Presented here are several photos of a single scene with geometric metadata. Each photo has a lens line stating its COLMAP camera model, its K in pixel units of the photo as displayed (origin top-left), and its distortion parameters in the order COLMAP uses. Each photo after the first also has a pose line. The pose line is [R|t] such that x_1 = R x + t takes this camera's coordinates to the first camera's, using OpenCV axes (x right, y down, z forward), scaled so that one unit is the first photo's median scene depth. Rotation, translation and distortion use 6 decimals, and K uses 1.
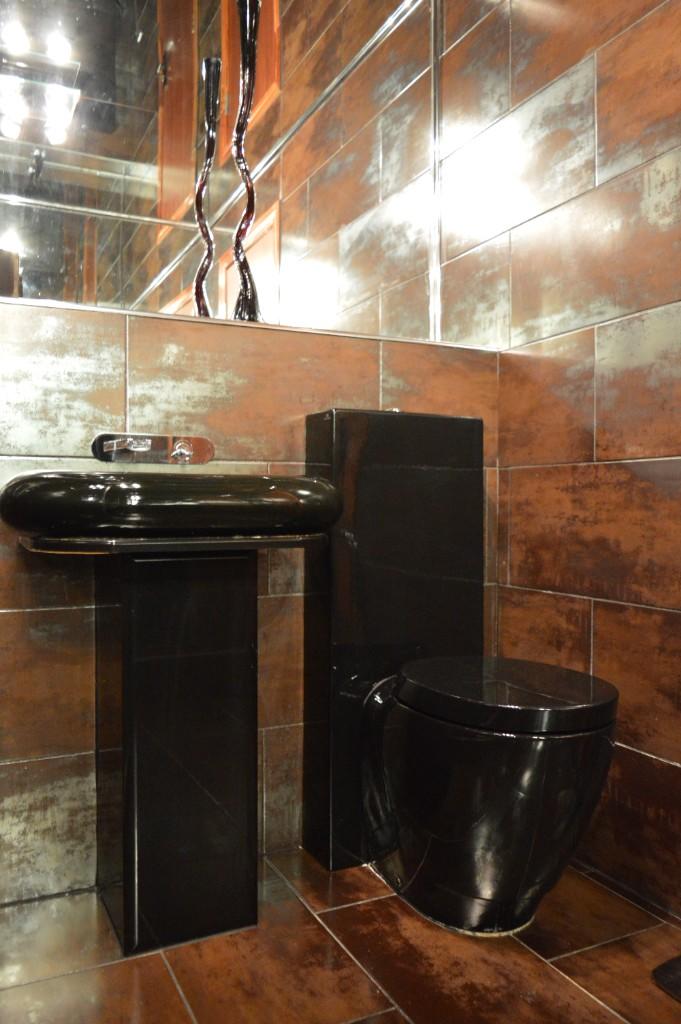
lens RADIAL K [[801.0, 0, 340.5], [0, 801.0, 512.0], [0, 0, 1]] dist [-0.034605, 0.005607]
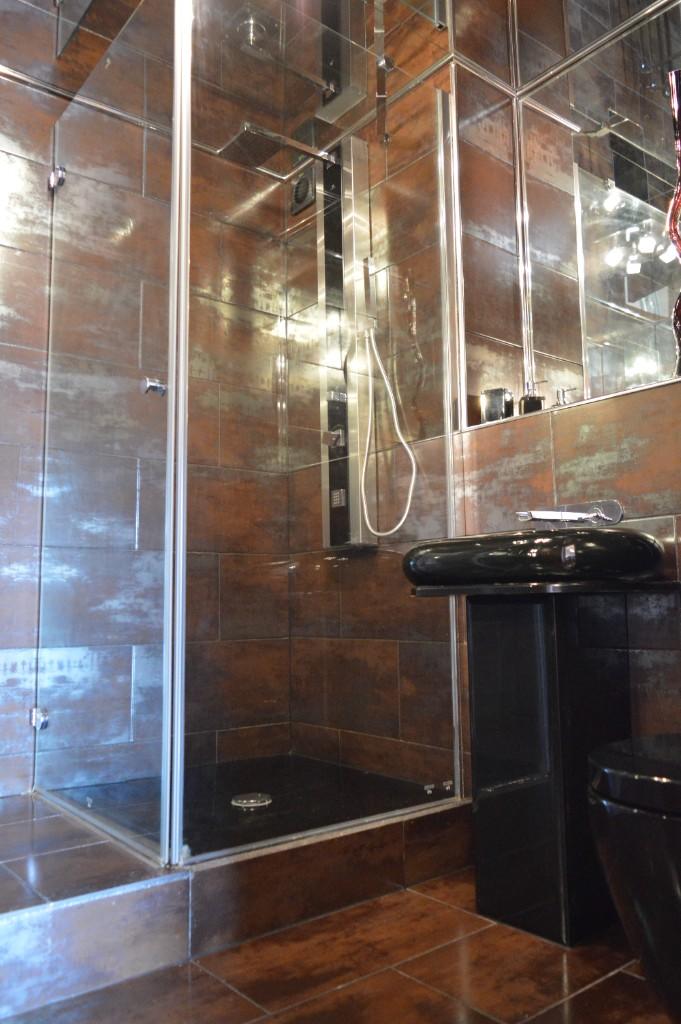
lens RADIAL K [[801.0, 0, 340.5], [0, 801.0, 512.0], [0, 0, 1]] dist [-0.034605, 0.005607]
pose [[0.223774, -0.115928, -0.967722, 0.817122], [0.000279, 0.992909, -0.118881, 0.054291], [0.974641, 0.026333, 0.222220, 0.392043]]
